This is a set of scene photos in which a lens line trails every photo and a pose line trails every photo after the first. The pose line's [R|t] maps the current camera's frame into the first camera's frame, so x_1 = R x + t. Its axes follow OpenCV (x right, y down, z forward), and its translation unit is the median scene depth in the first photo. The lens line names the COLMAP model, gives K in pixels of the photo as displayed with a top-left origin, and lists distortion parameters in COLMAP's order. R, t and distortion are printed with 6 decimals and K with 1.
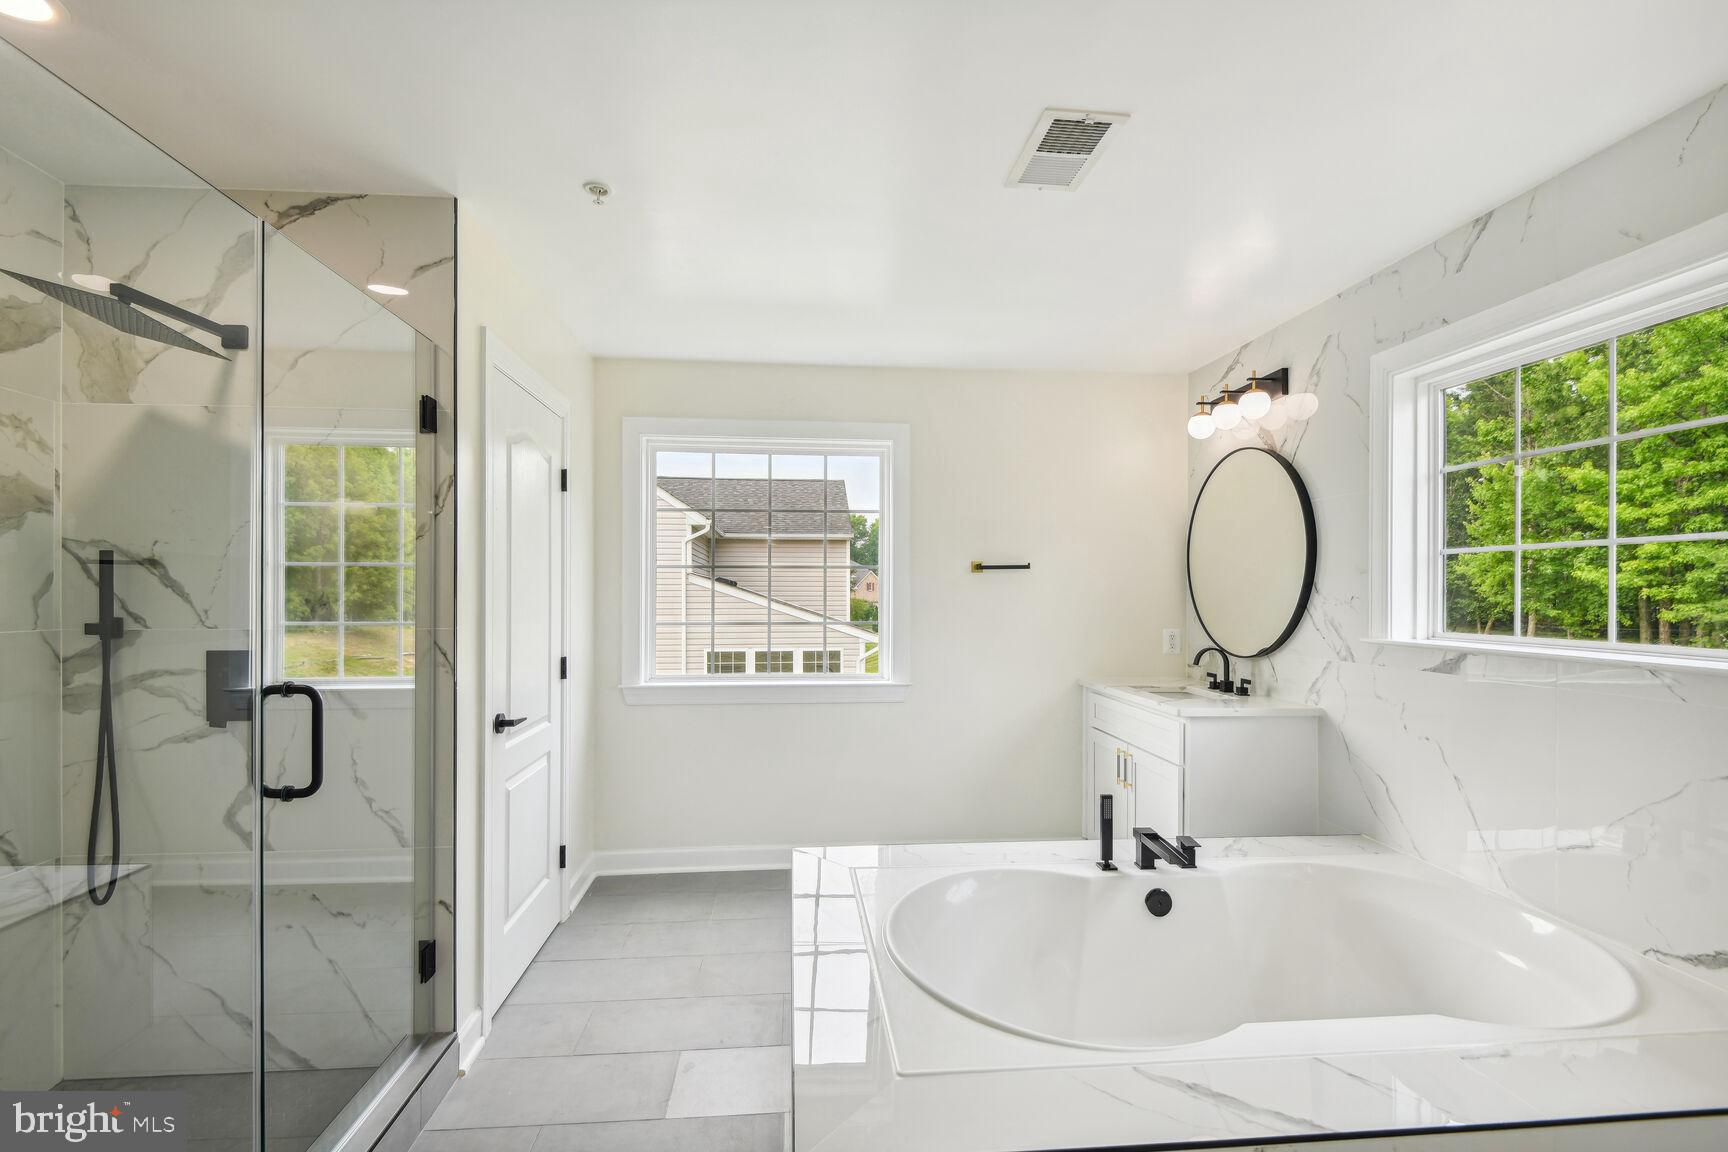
lens RADIAL K [[809.9, 0, 857.8], [0, 809.9, 589.0], [0, 0, 1]] dist [0.004038, -0.002065]
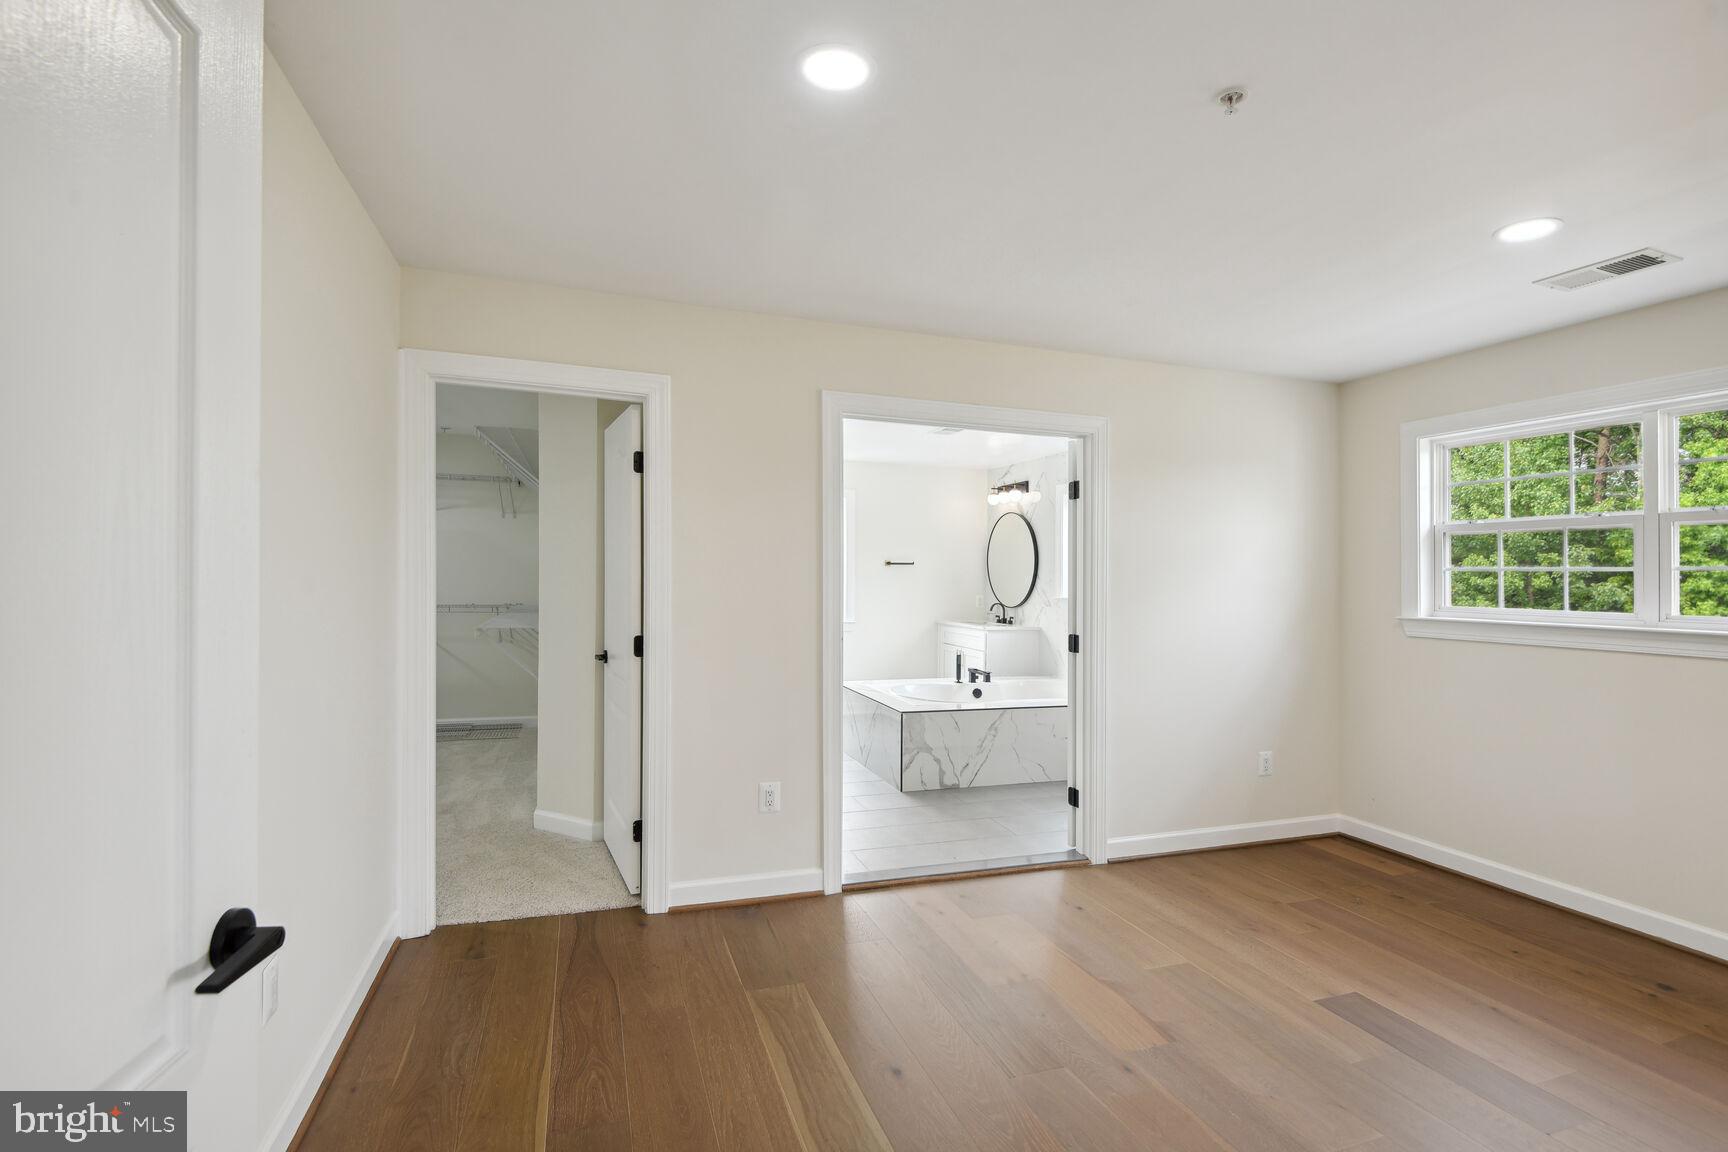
lens RADIAL K [[809.9, 0, 867.4], [0, 809.9, 576.3], [0, 0, 1]] dist [0.004038, -0.002065]
pose [[0.971045, 0.001892, 0.238889, -0.458990], [-0.001738, 0.999998, -0.000857, 0.001128], [-0.238890, 0.000417, 0.971047, -1.116425]]
